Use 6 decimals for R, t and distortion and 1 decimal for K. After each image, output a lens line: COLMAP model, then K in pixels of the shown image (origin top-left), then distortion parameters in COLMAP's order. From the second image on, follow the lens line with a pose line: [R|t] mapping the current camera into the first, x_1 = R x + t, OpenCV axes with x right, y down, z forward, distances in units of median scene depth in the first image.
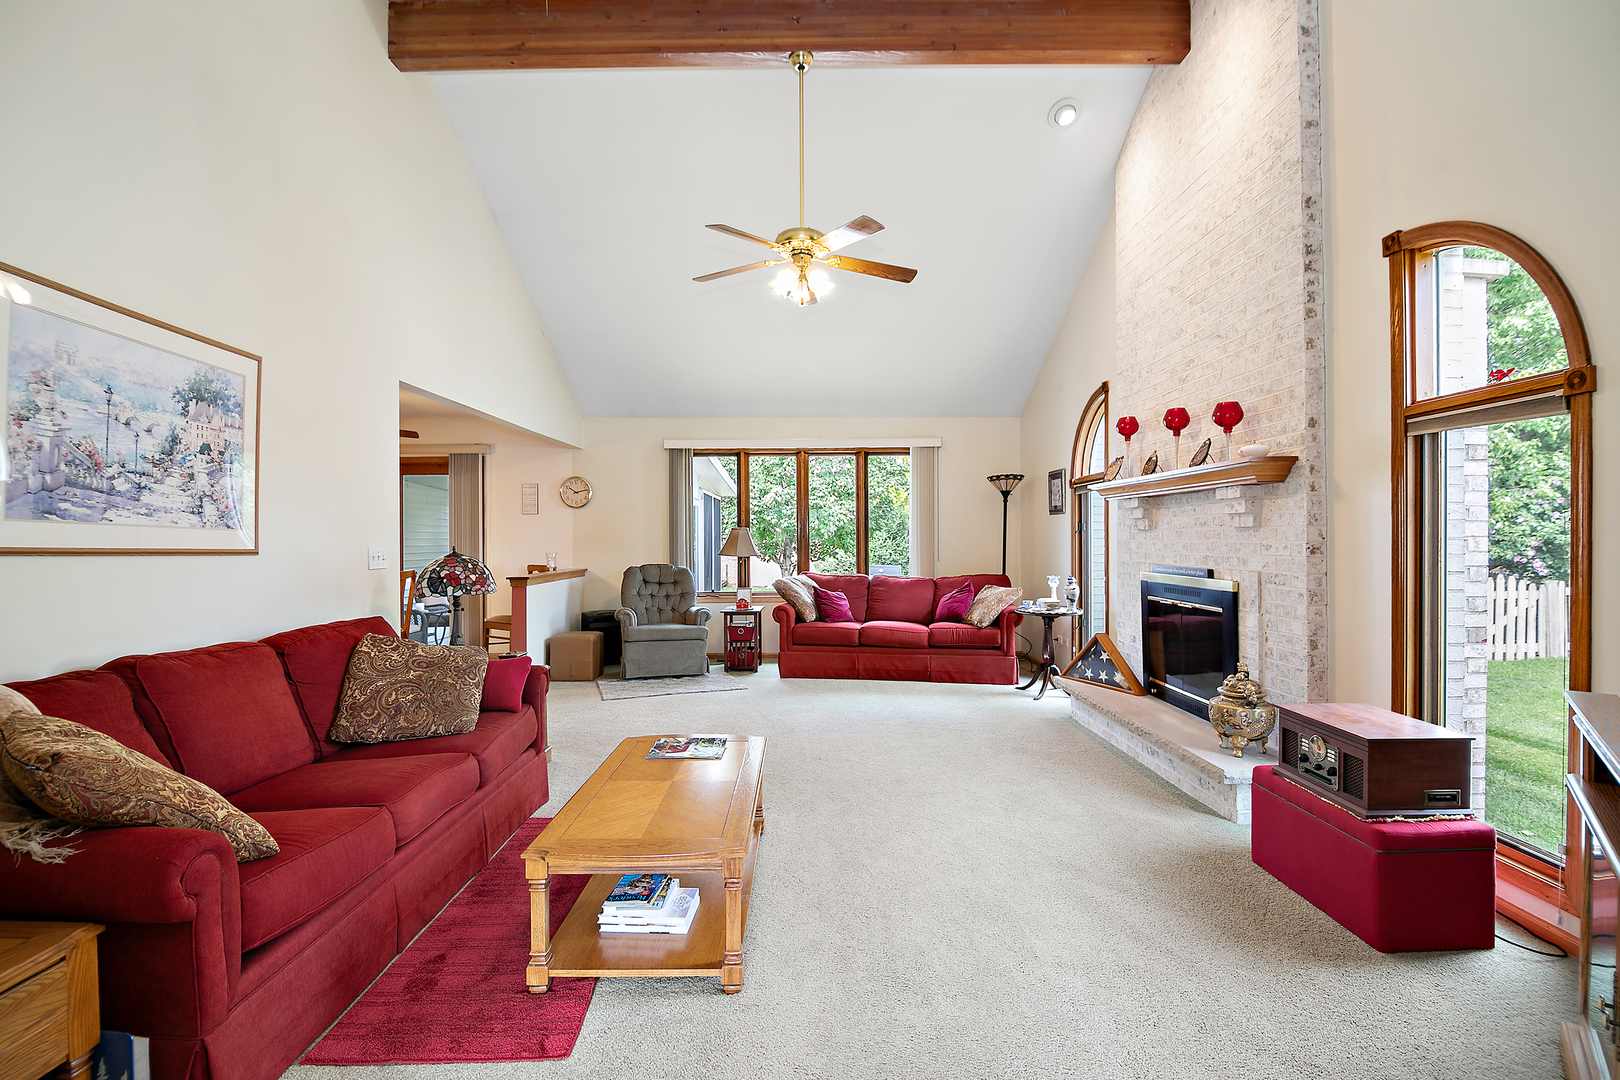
lens RADIAL K [[722.5, 0, 821.2], [0, 722.5, 540.5], [0, 0, 1]] dist [-0.014072, -0.005038]
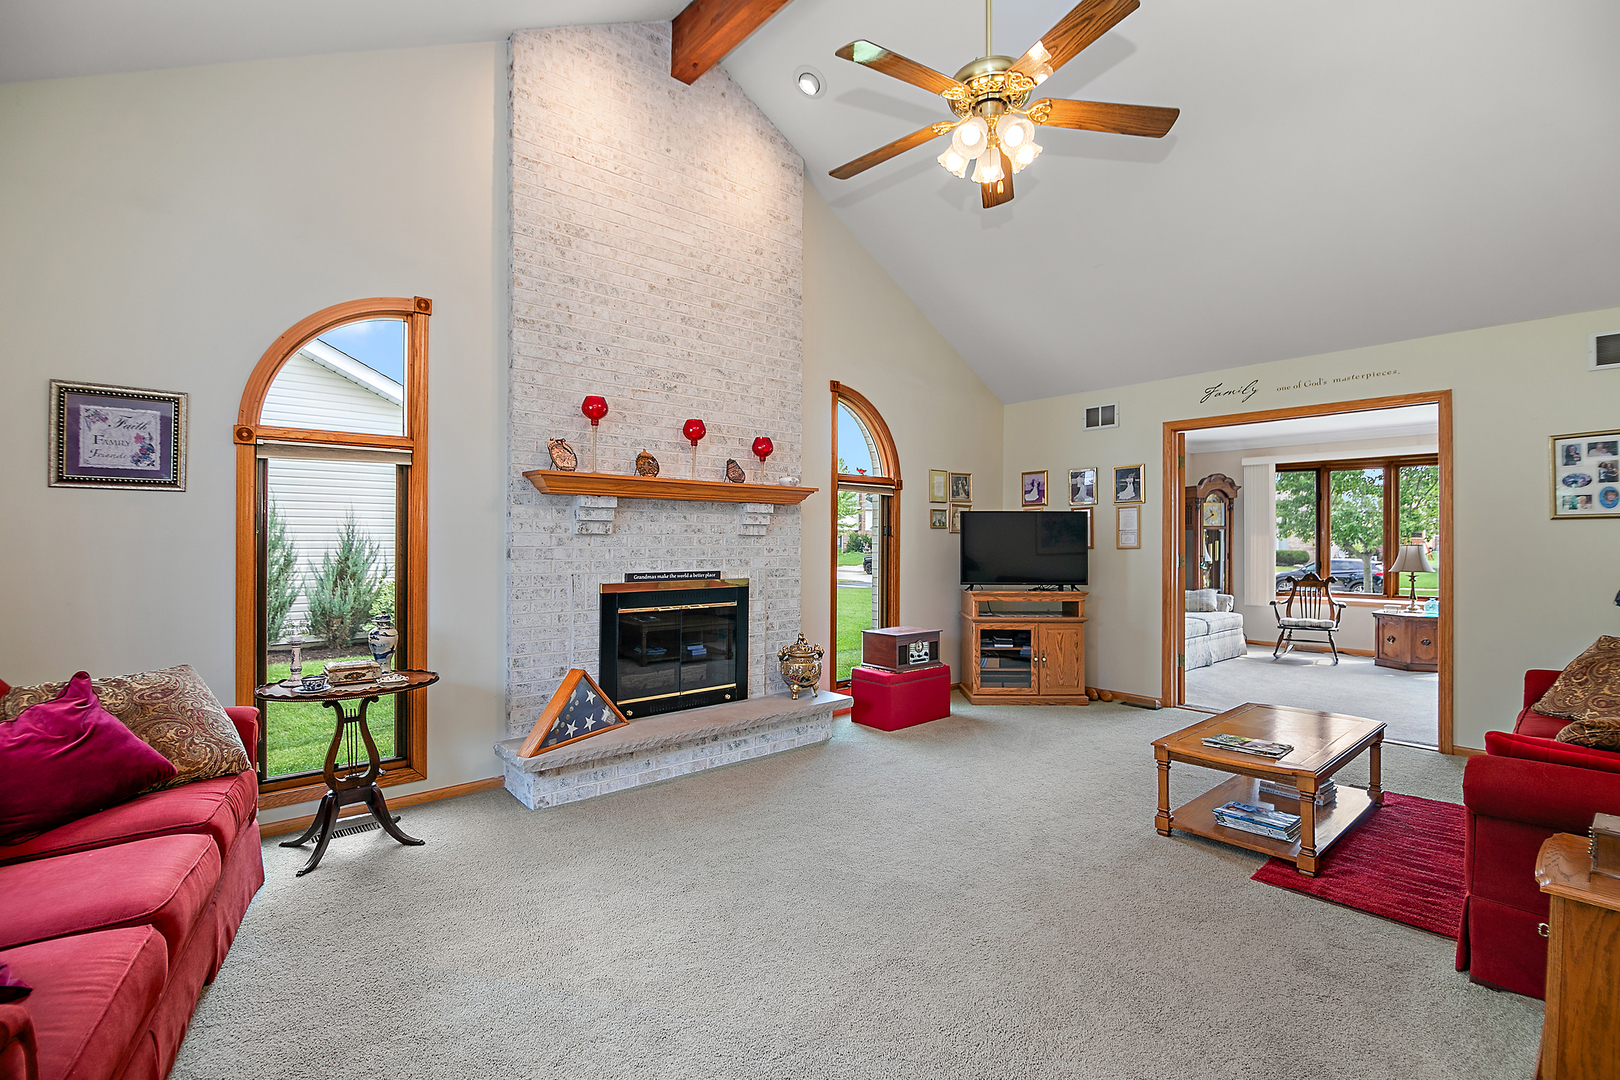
lens RADIAL K [[722.5, 0, 821.2], [0, 722.5, 533.9], [0, 0, 1]] dist [-0.014072, -0.005038]
pose [[-0.640095, 0.008003, 0.768254, -0.397906], [0.001987, 0.999960, -0.008761, -0.007735], [-0.768293, -0.004082, -0.640085, 1.426273]]
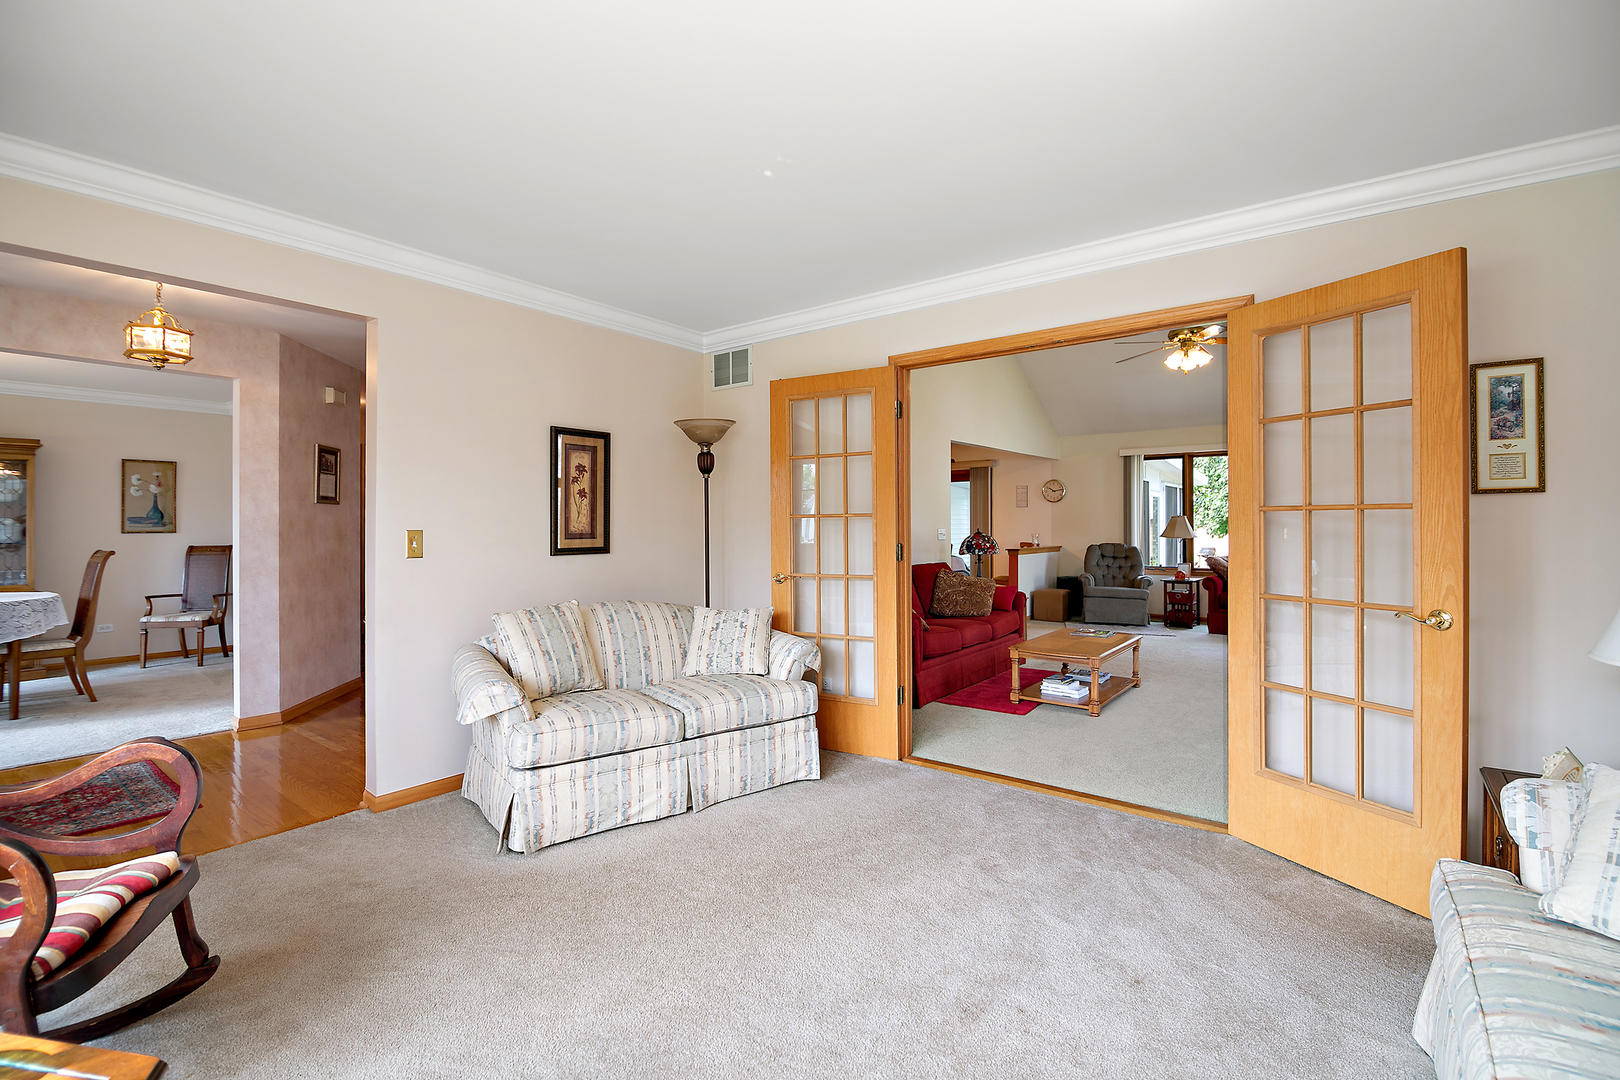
lens RADIAL K [[722.5, 0, 804.3], [0, 722.5, 524.3], [0, 0, 1]] dist [-0.014072, -0.005038]
pose [[0.773952, 0.004566, -0.633228, 0.292020], [-0.005191, 0.999986, 0.000867, -0.000936], [0.633224, 0.002616, 0.773965, -0.659982]]
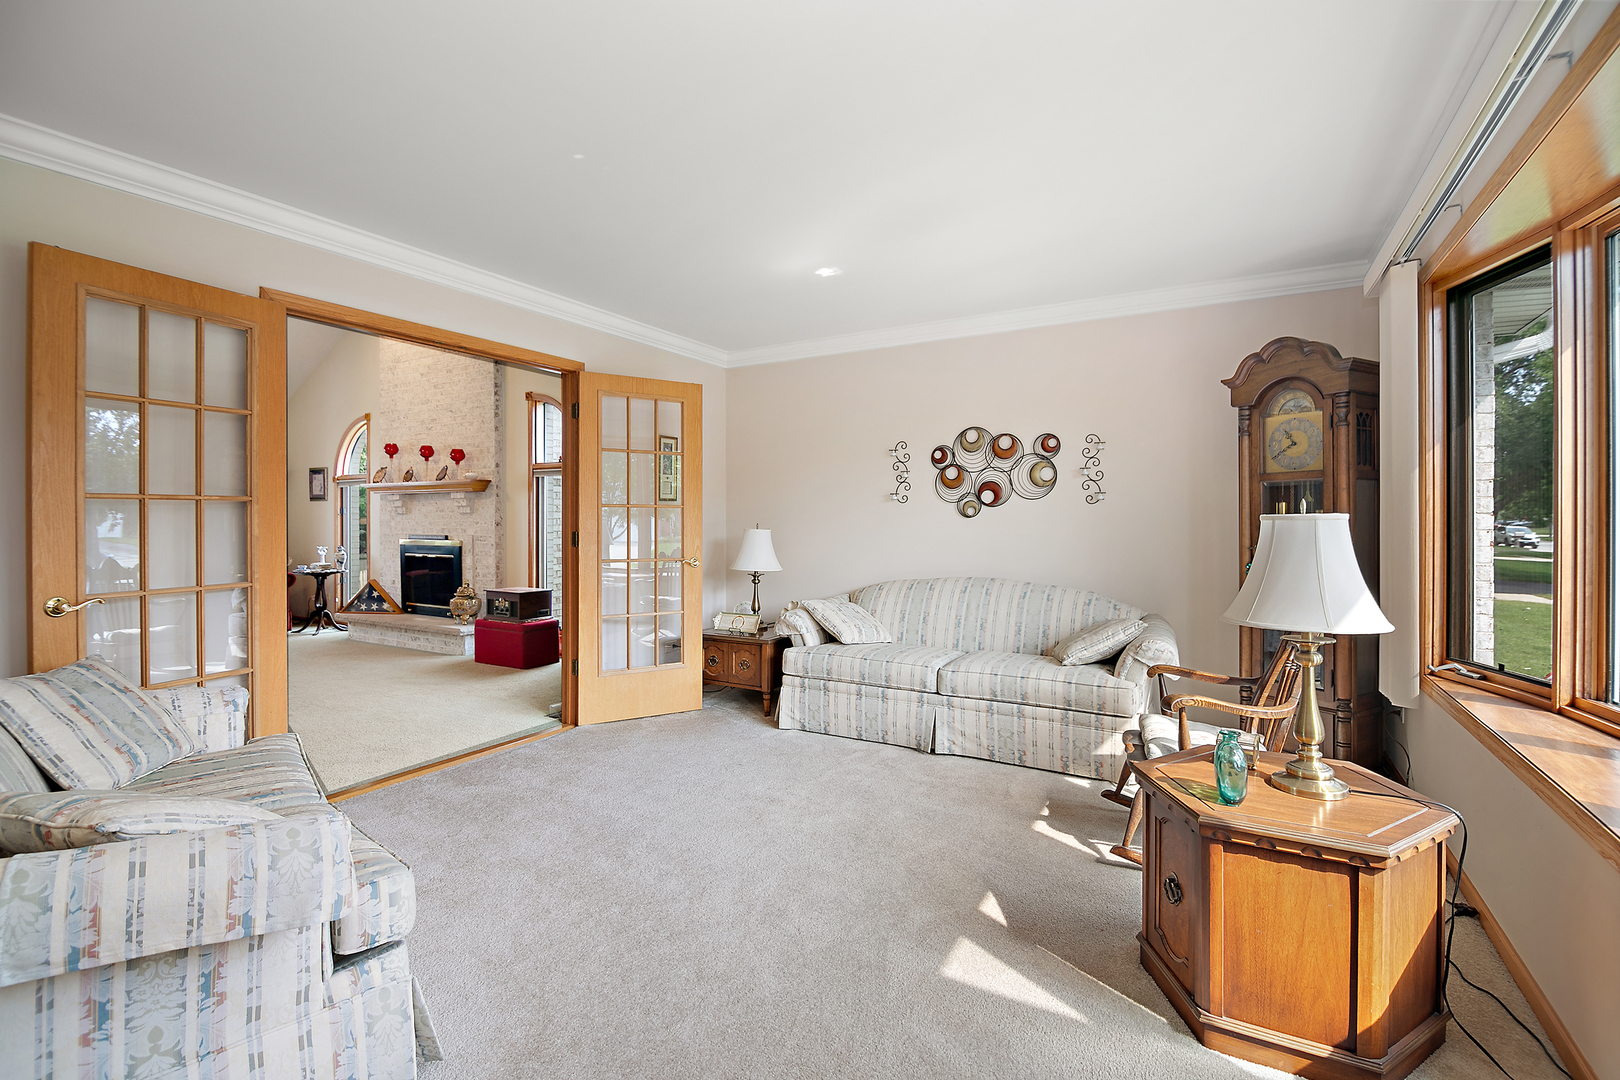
lens RADIAL K [[722.5, 0, 809.8], [0, 722.5, 524.0], [0, 0, 1]] dist [-0.014072, -0.005038]
pose [[0.515334, -0.000249, 0.856989, -0.502837], [0.001186, 0.999999, -0.000422, 0.010993], [-0.856989, 0.001234, 0.515334, -0.675102]]
